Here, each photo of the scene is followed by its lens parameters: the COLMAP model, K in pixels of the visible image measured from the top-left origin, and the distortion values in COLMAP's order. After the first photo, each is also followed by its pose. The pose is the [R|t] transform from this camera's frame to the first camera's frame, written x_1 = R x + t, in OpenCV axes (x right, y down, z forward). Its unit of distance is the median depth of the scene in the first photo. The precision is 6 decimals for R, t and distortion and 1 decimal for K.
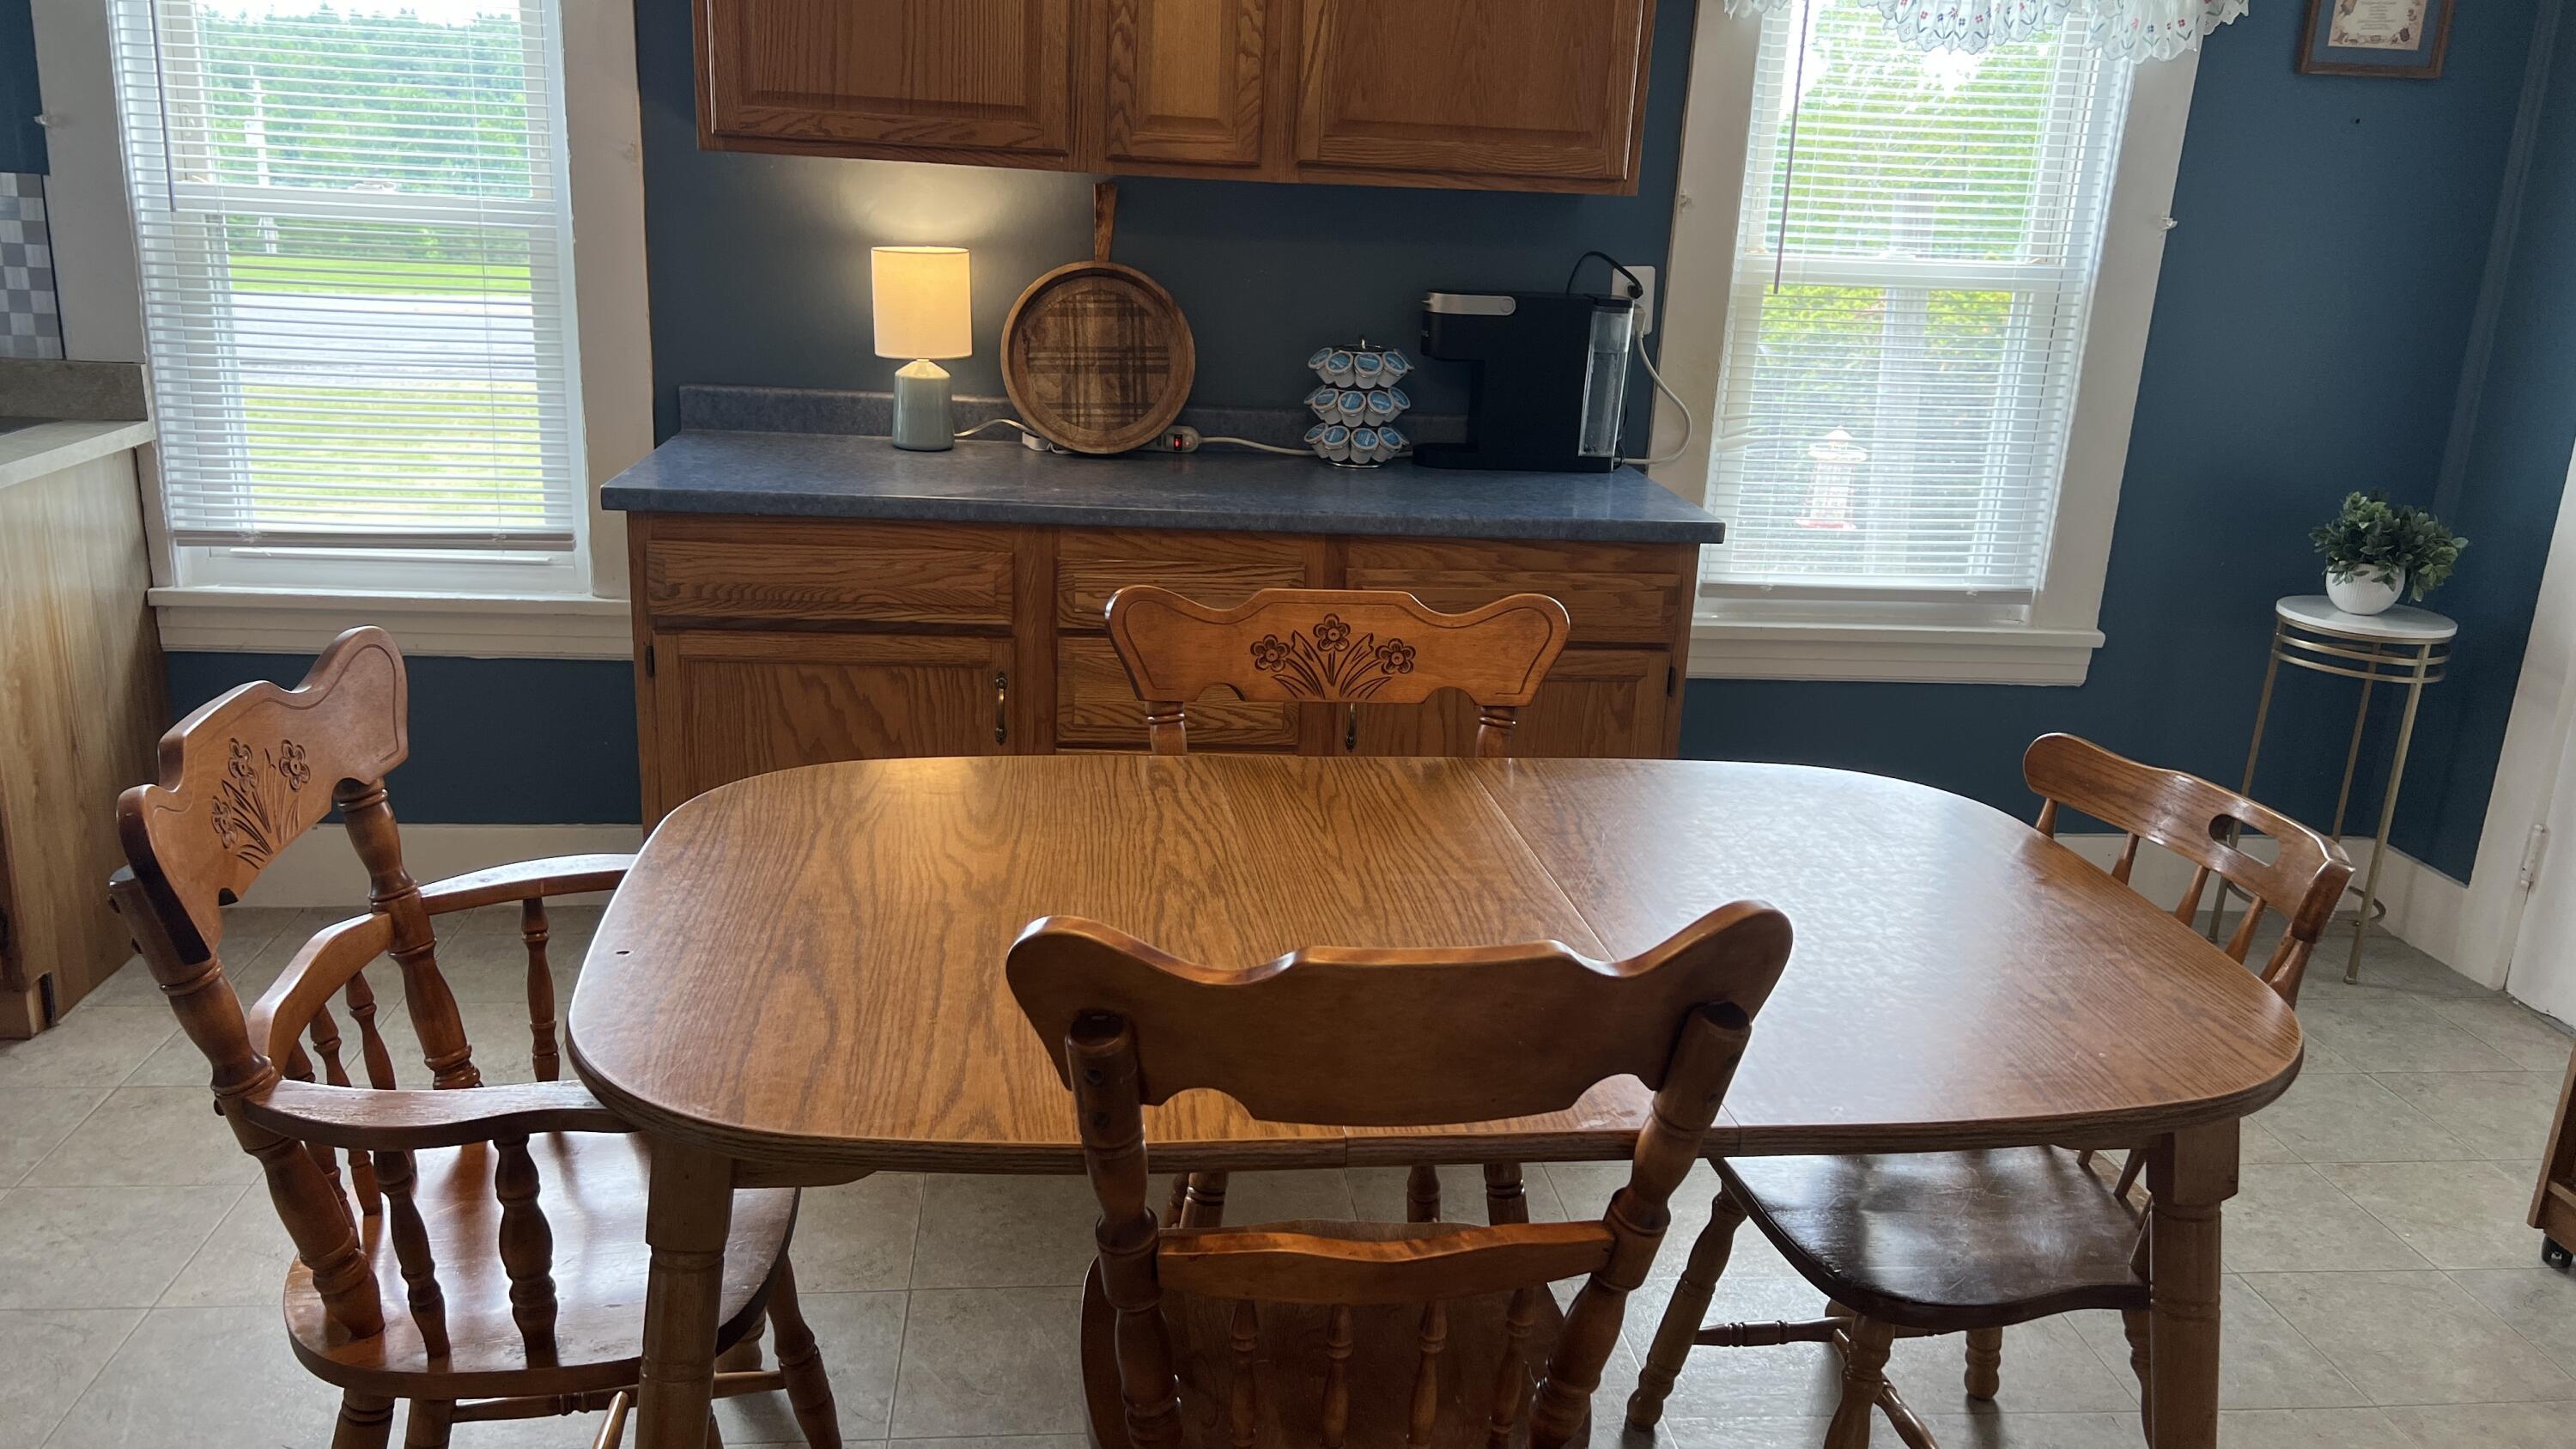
lens RADIAL K [[1922.5, 0, 1297.9], [0, 1922.5, 744.2], [0, 0, 1]] dist [0.065290, -0.077447]
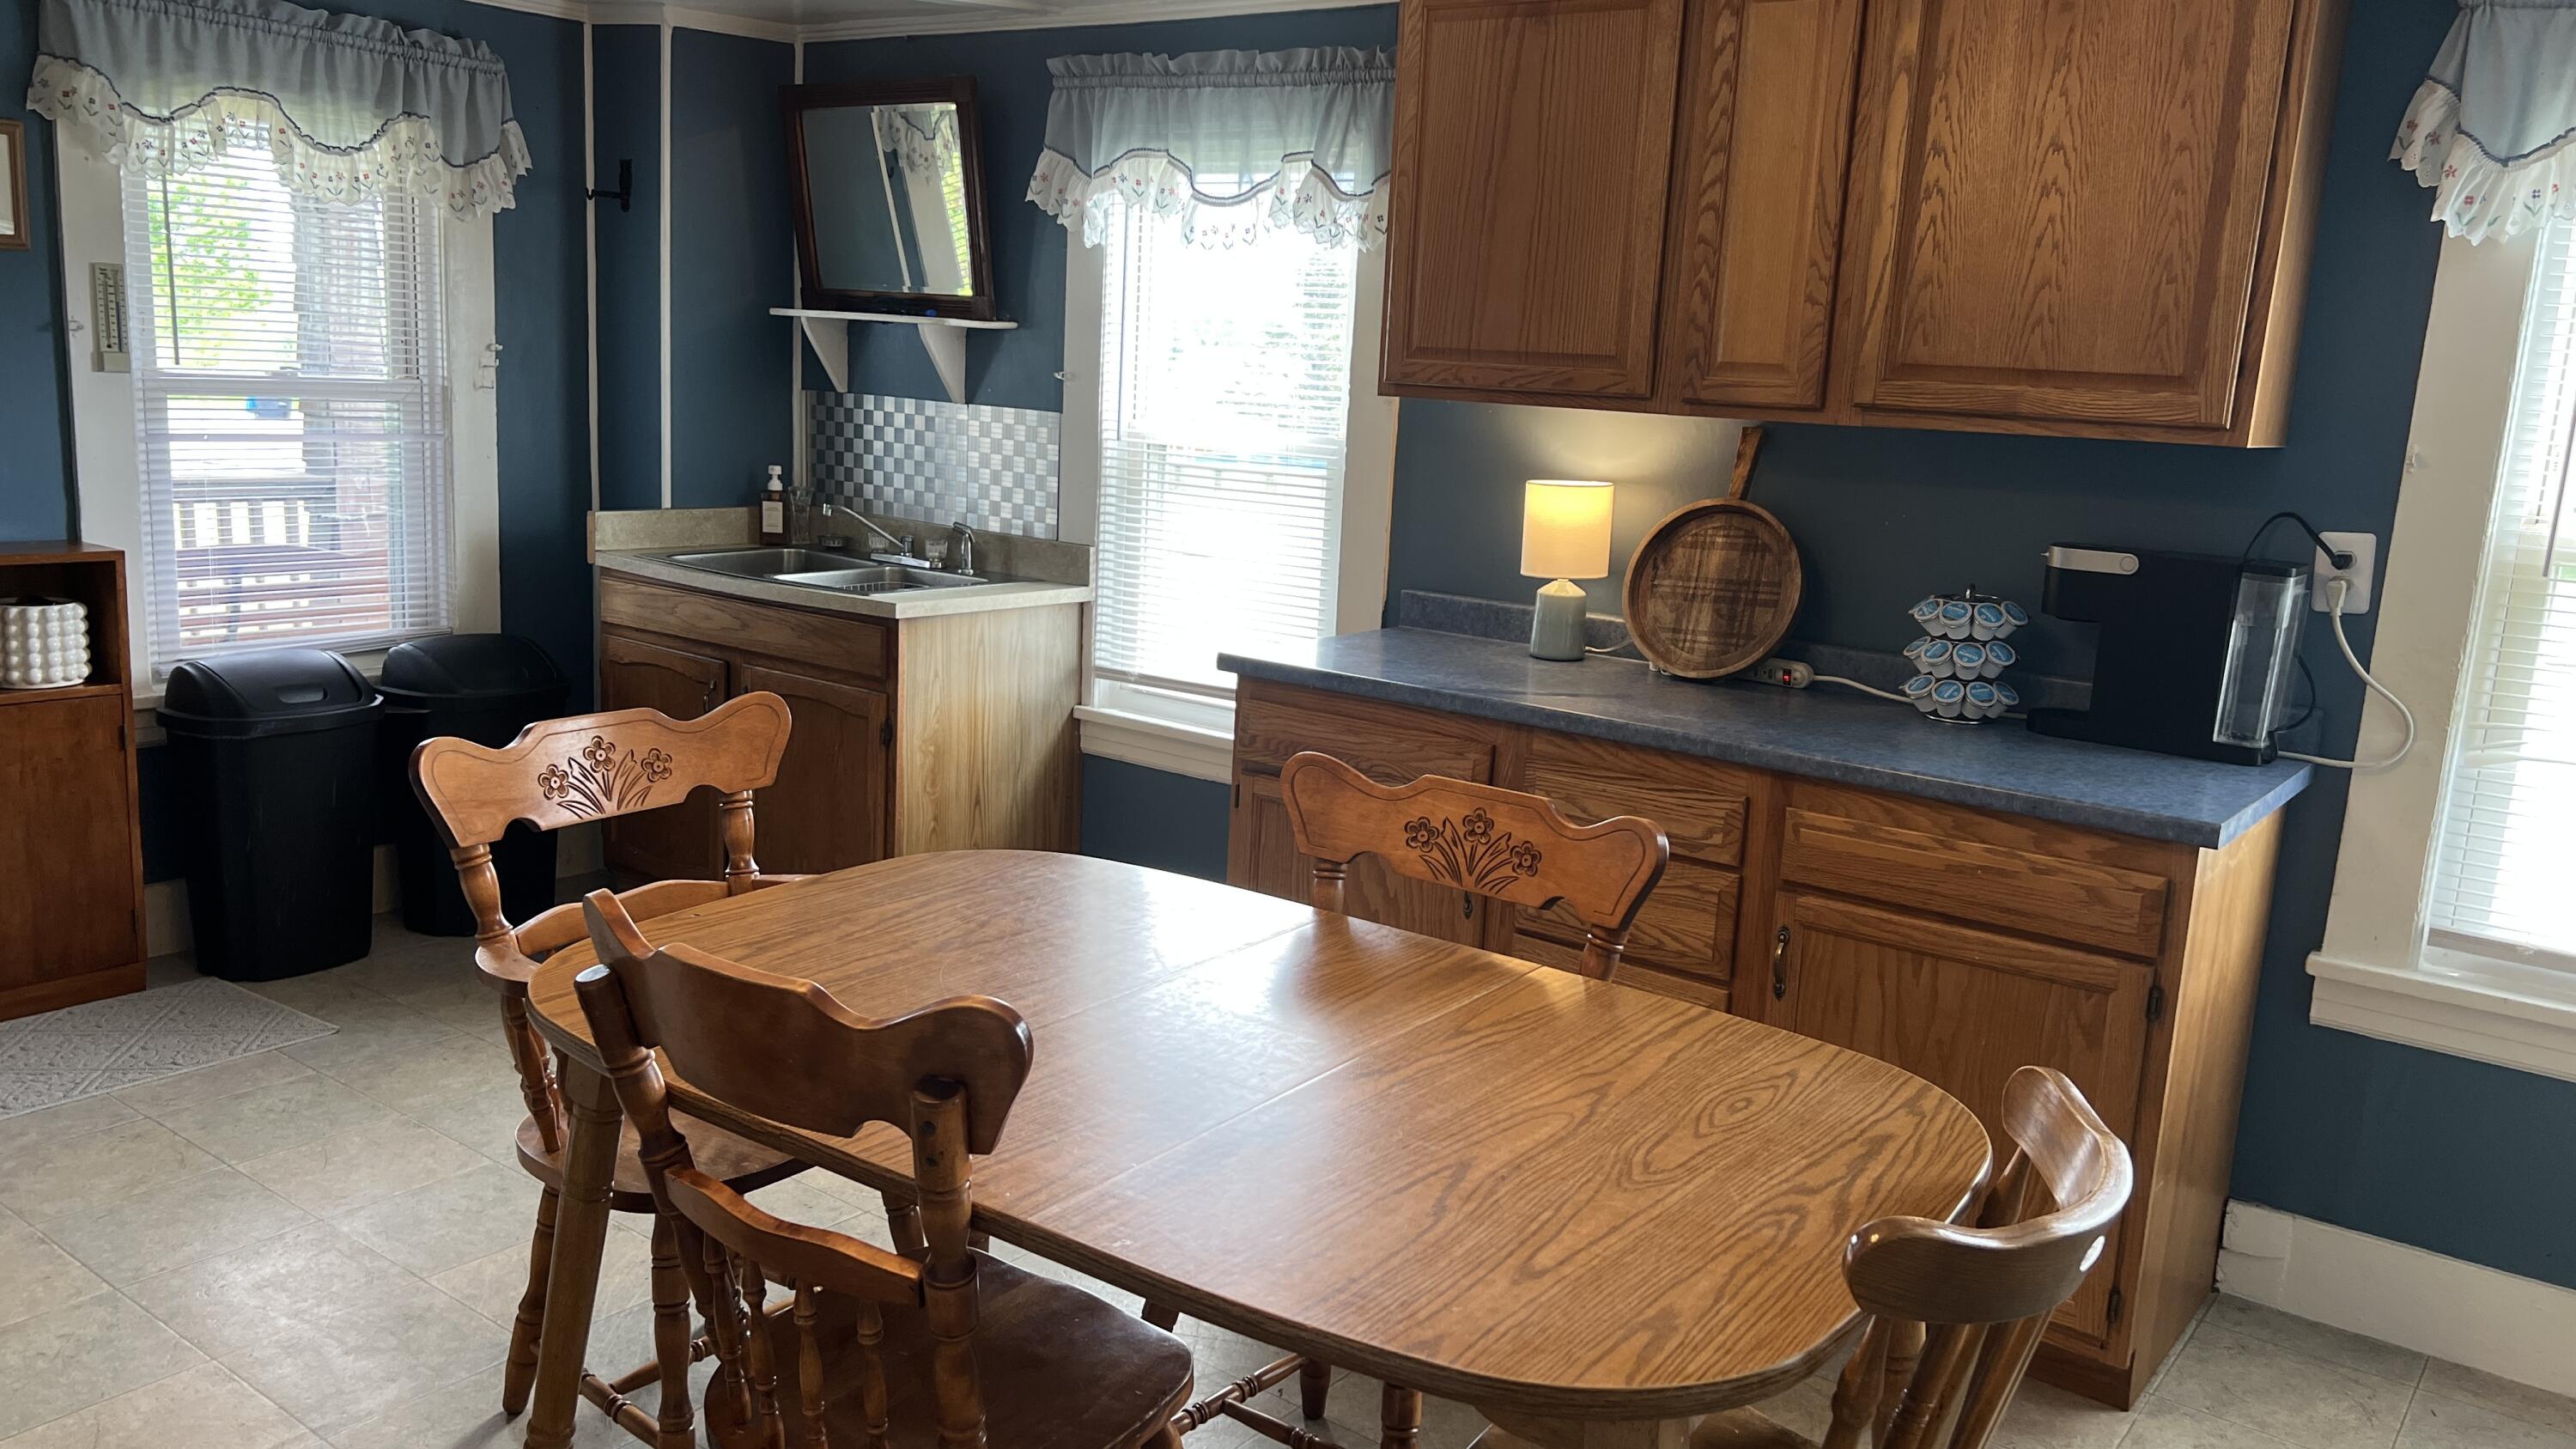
lens RADIAL K [[1915.0, 0, 1281.3], [0, 1915.0, 736.4], [0, 0, 1]] dist [0.060765, -0.075811]
pose [[0.726002, 0.123492, -0.676513, 0.438896], [-0.214654, 0.975287, -0.052326, -0.018883], [0.653333, 0.183205, 0.734569, 0.103433]]
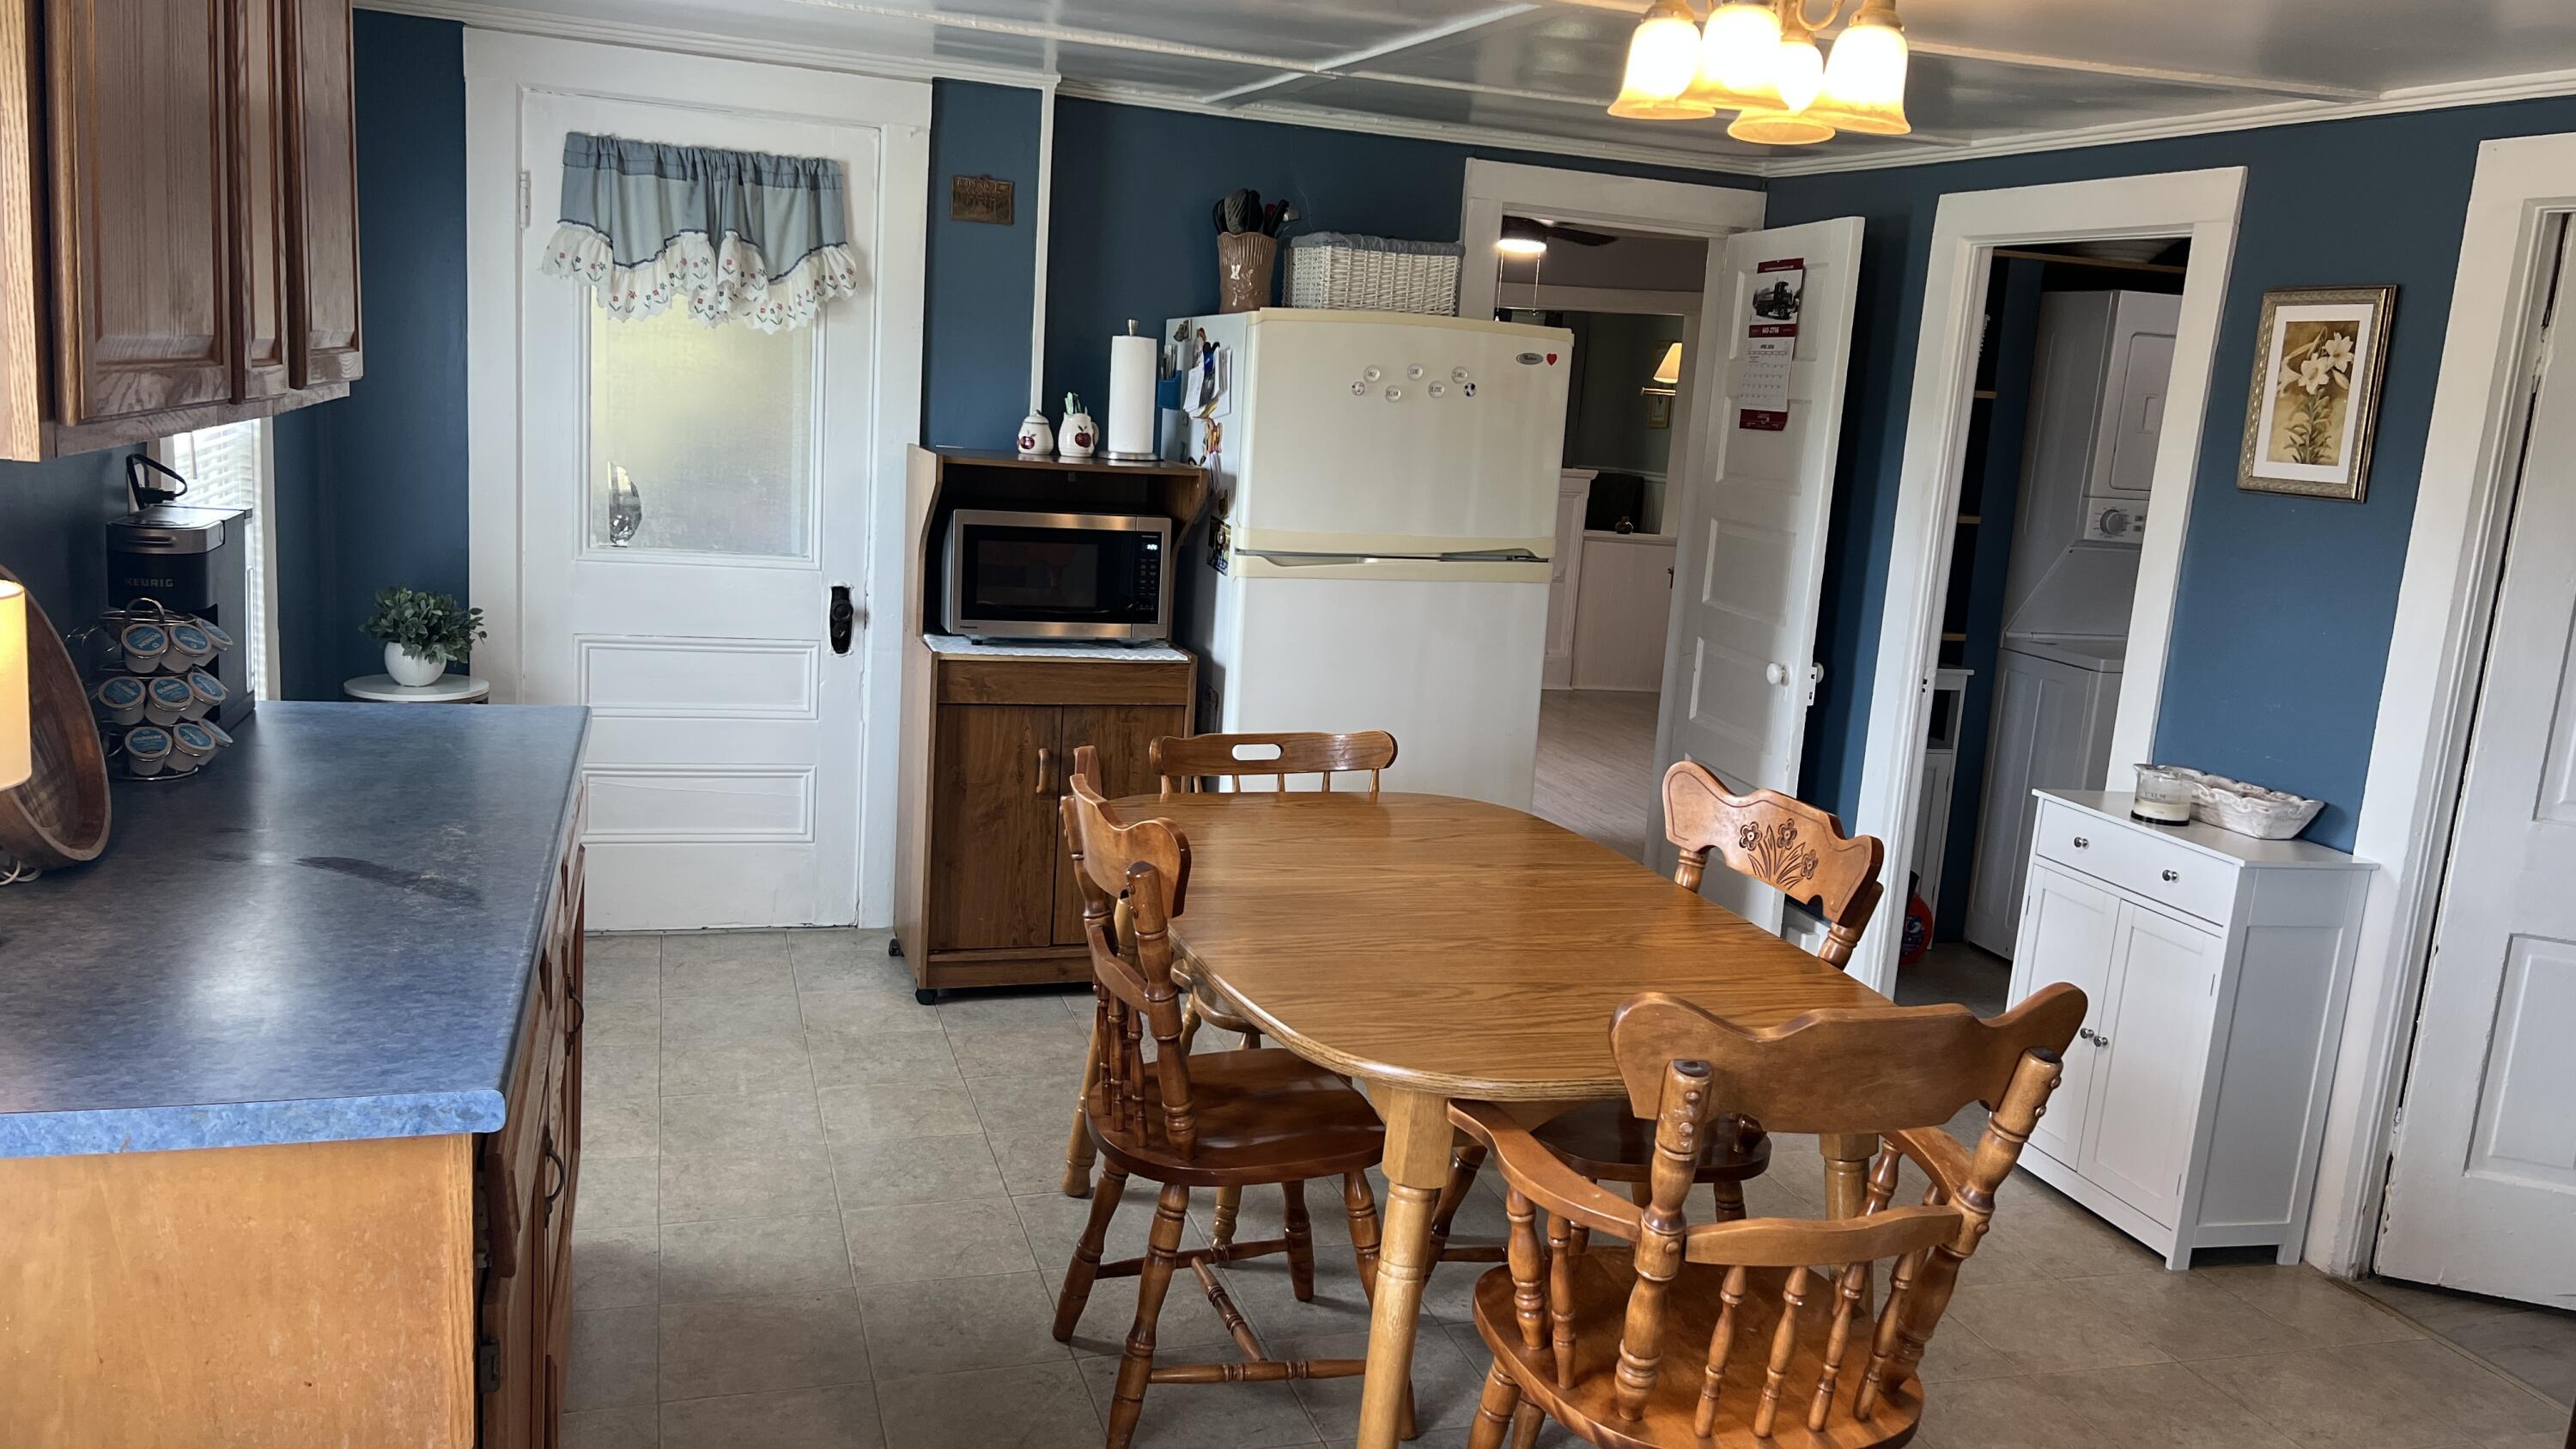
lens RADIAL K [[1904.5, 0, 1288.0], [0, 1904.5, 724.5], [0, 0, 1]] dist [0.081331, -0.107843]
pose [[-0.187441, -0.234432, 0.953891, -0.752766], [0.207855, 0.939646, 0.271775, -0.277794], [-0.960032, 0.249212, -0.127400, 0.698020]]
